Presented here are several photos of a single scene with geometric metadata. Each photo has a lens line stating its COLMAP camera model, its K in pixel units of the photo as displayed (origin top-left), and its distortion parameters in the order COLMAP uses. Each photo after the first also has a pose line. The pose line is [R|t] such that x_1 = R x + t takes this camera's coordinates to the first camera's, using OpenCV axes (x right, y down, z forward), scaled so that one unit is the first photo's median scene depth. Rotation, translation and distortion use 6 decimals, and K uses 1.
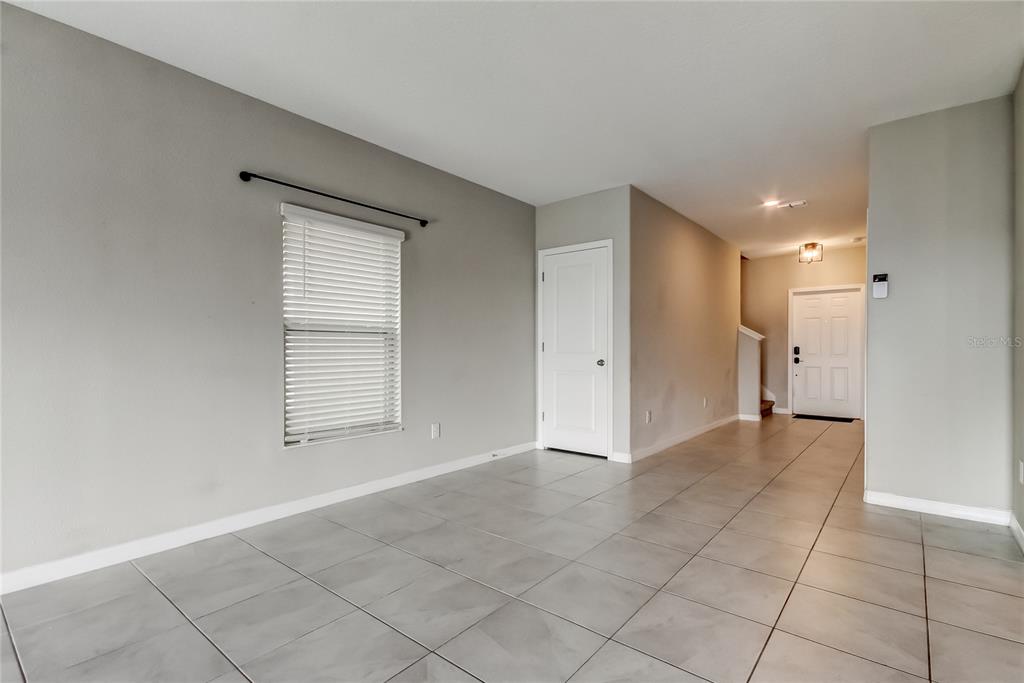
lens RADIAL K [[482.6, 0, 518.4], [0, 482.6, 338.2], [0, 0, 1]] dist [0.012535, -0.001824]
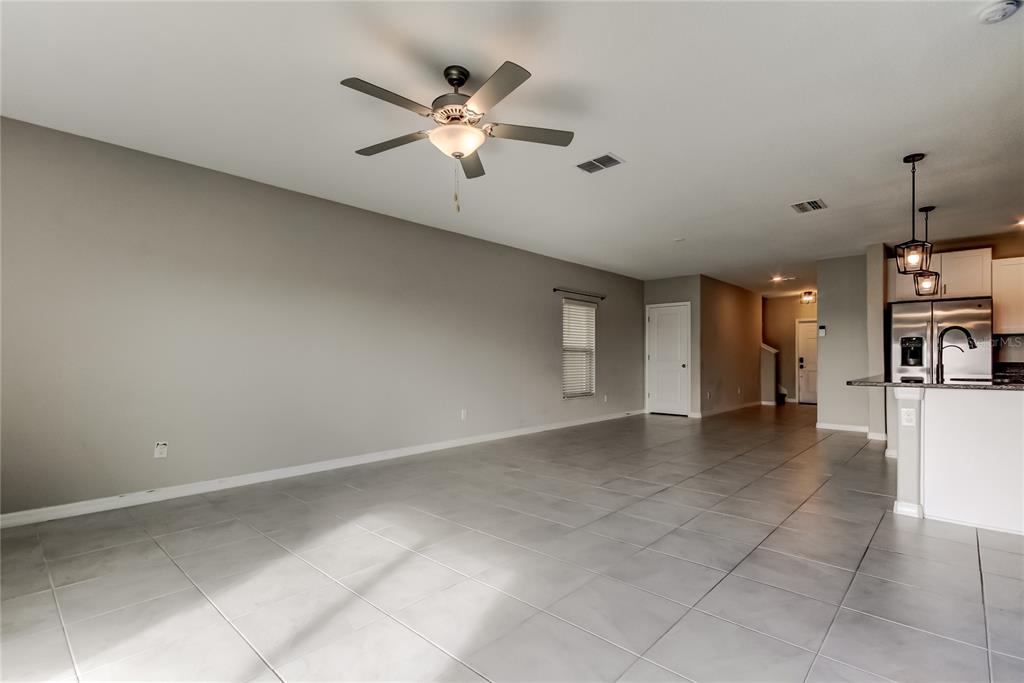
lens RADIAL K [[482.6, 0, 504.2], [0, 482.6, 347.0], [0, 0, 1]] dist [0.012535, -0.001824]
pose [[0.997589, -0.001031, -0.069389, -0.366486], [0.000773, 0.999993, -0.003734, -0.015287], [0.069392, 0.003671, 0.997583, -0.861267]]
